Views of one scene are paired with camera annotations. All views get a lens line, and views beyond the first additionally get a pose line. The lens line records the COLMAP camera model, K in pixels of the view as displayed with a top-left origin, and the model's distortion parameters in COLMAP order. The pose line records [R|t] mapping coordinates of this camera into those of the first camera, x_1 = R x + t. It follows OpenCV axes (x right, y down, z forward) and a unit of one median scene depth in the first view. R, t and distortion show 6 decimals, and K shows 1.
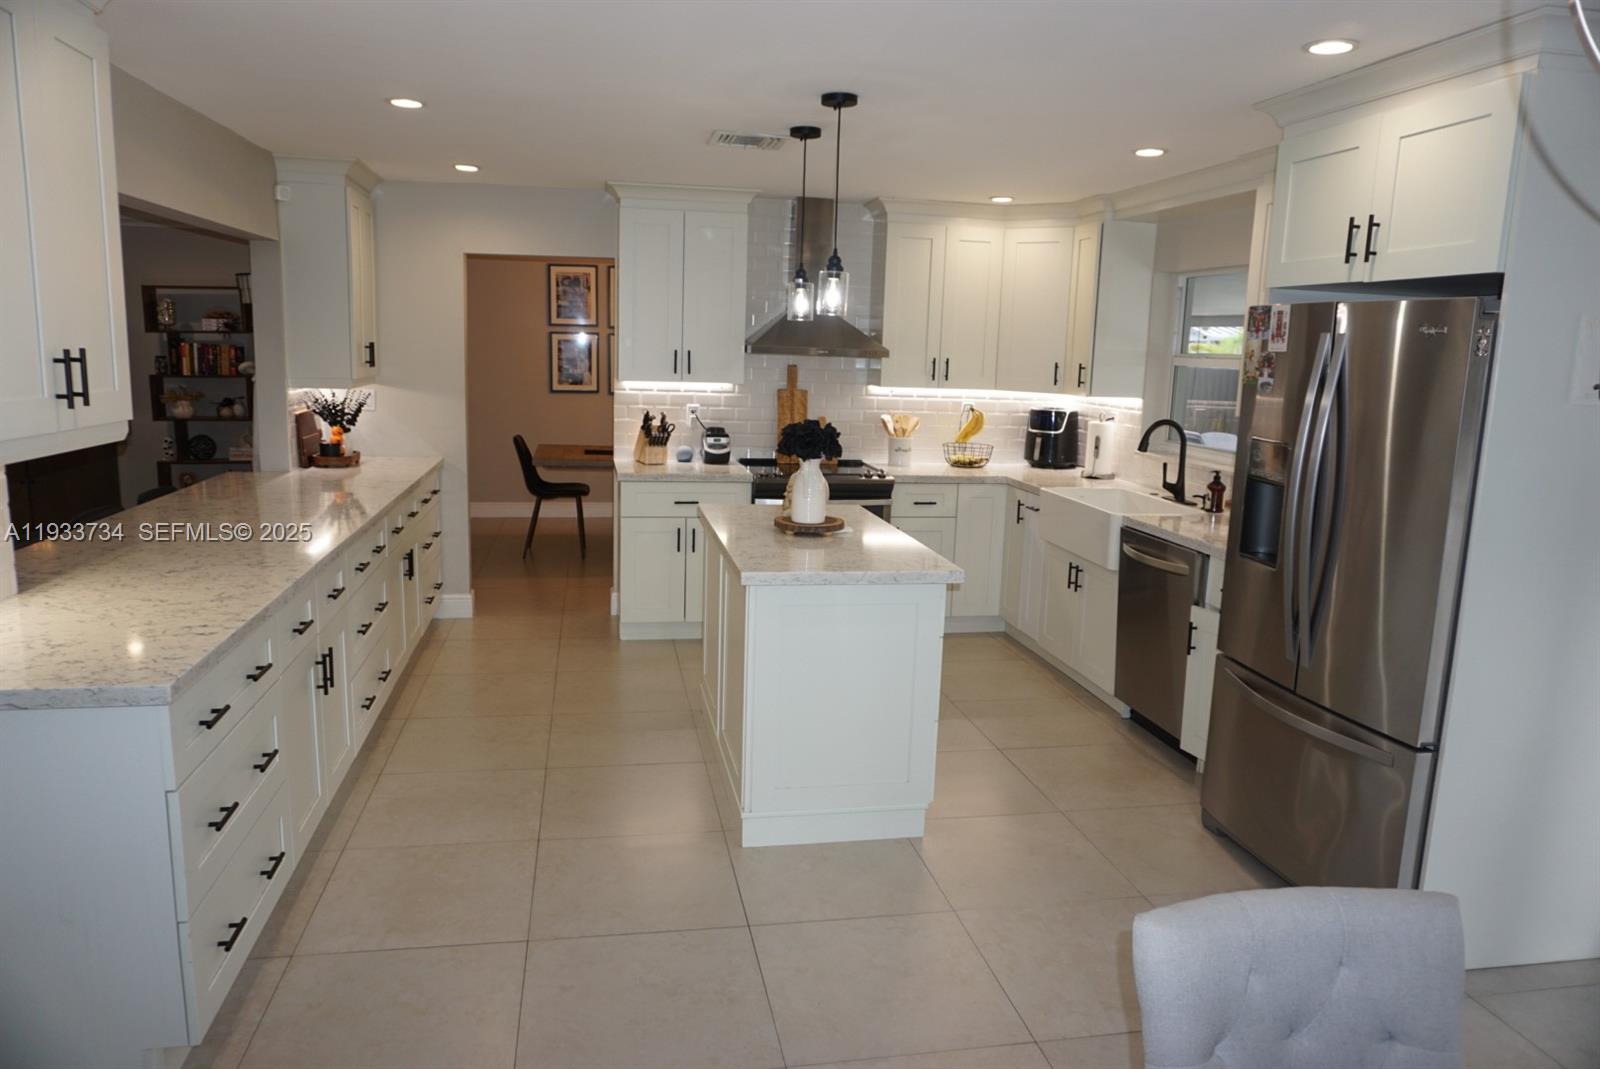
lens RADIAL K [[1070.7, 0, 795.2], [0, 1070.7, 533.3], [0, 0, 1]] dist [-0.052685, 0.038869]
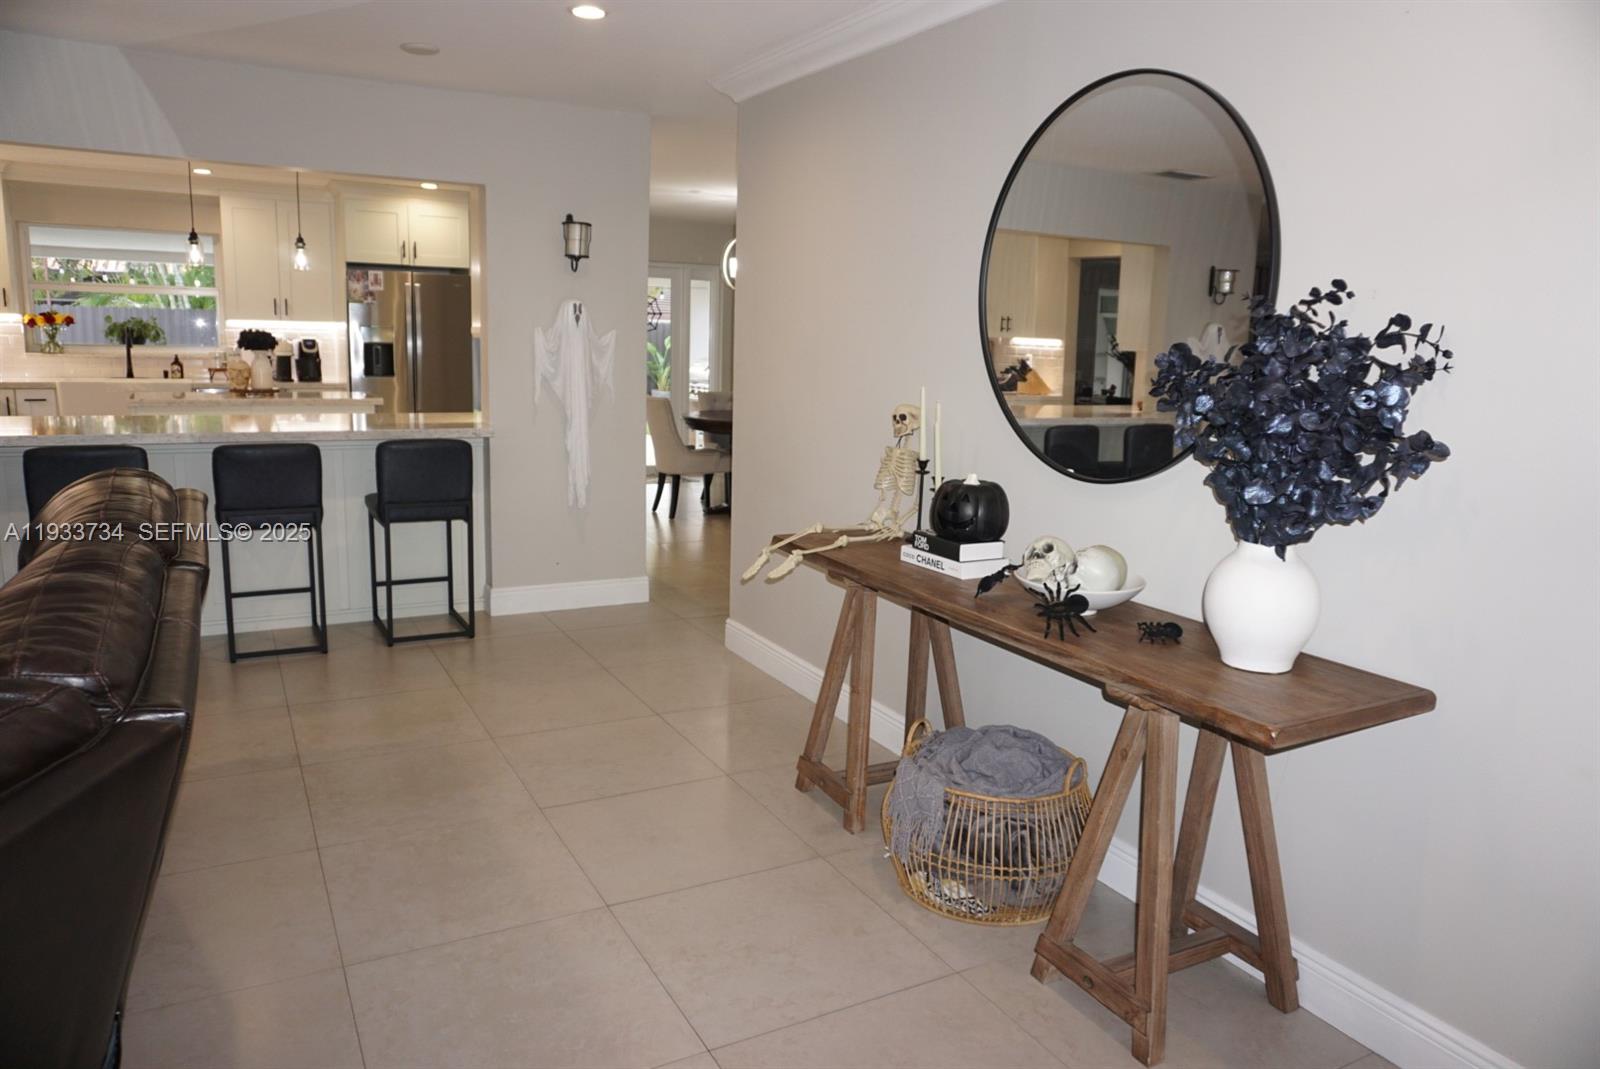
lens RADIAL K [[1086.9, 0, 758.9], [0, 1086.9, 523.4], [0, 0, 1]] dist [-0.000765, 0.003330]
pose [[-0.272604, -0.201240, 0.940845, -1.315703], [0.132132, 0.960785, 0.243790, -0.086065], [-0.953010, 0.190774, -0.235323, 0.491290]]
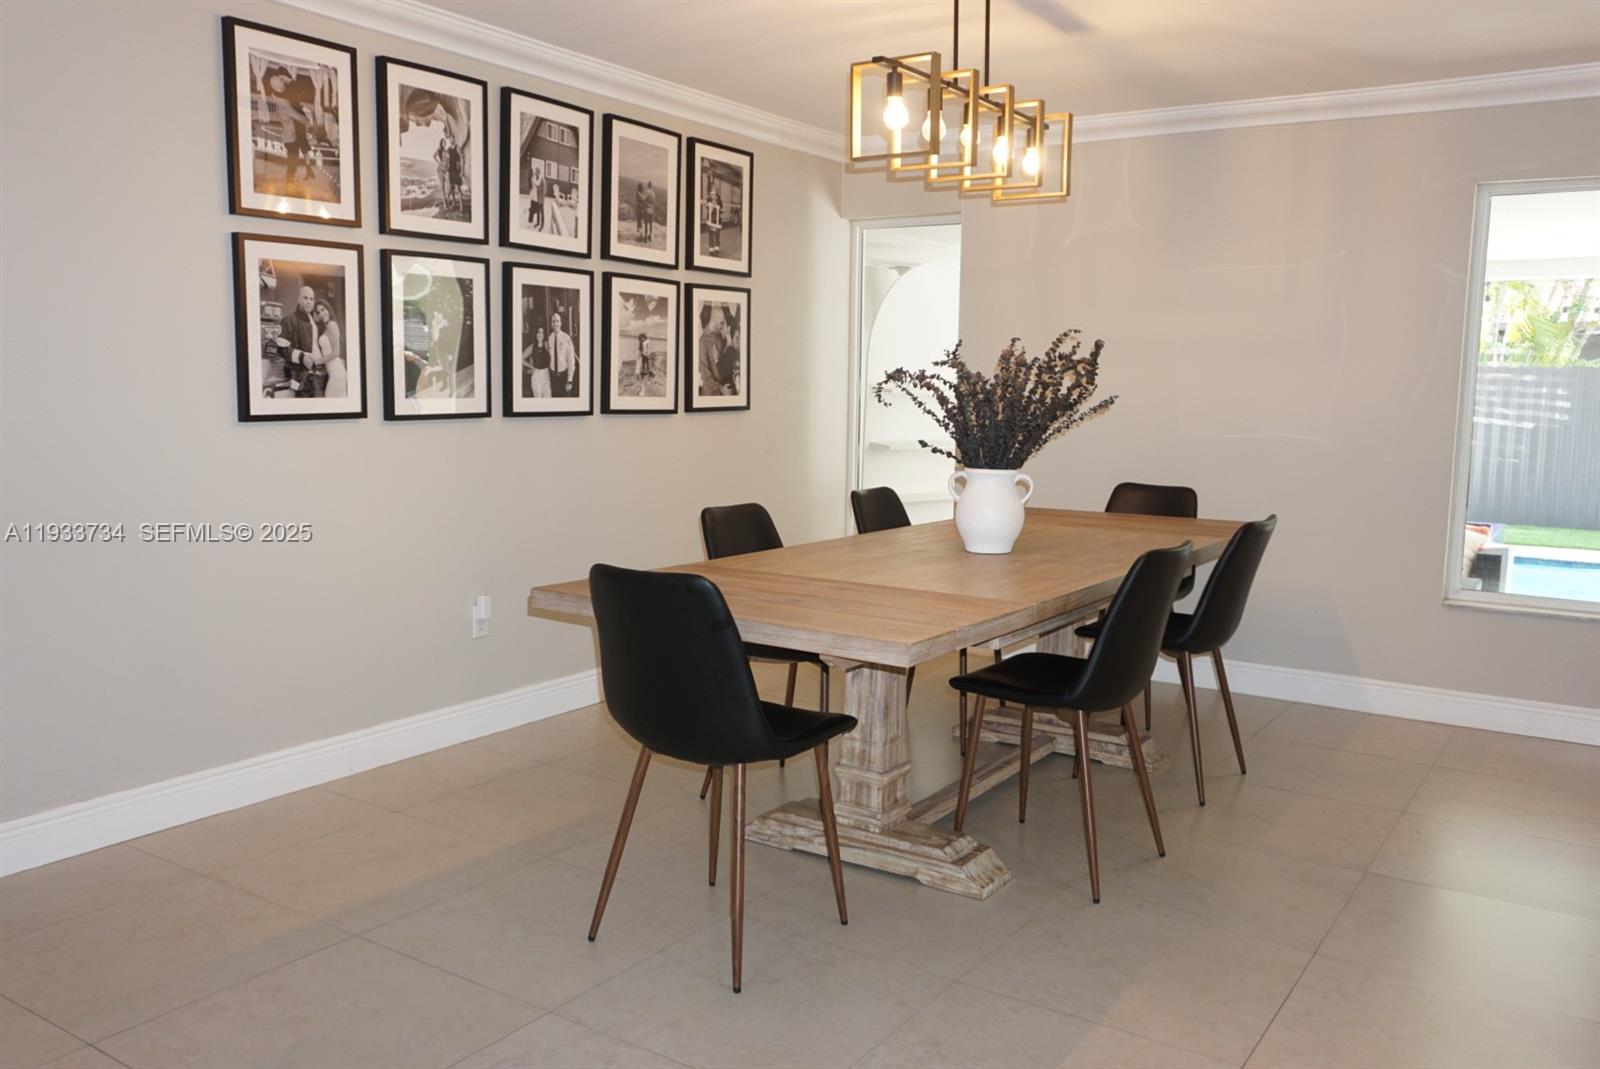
lens RADIAL K [[1296.7, 0, 800.0], [0, 1296.7, 534.5], [0, 0, 1]] dist [-0.010326, -0.006327]
pose [[0.698982, -0.104514, 0.707461, -0.659259], [0.129201, 0.991440, 0.018814, -0.141935], [-0.703371, 0.078254, 0.706502, 1.025069]]
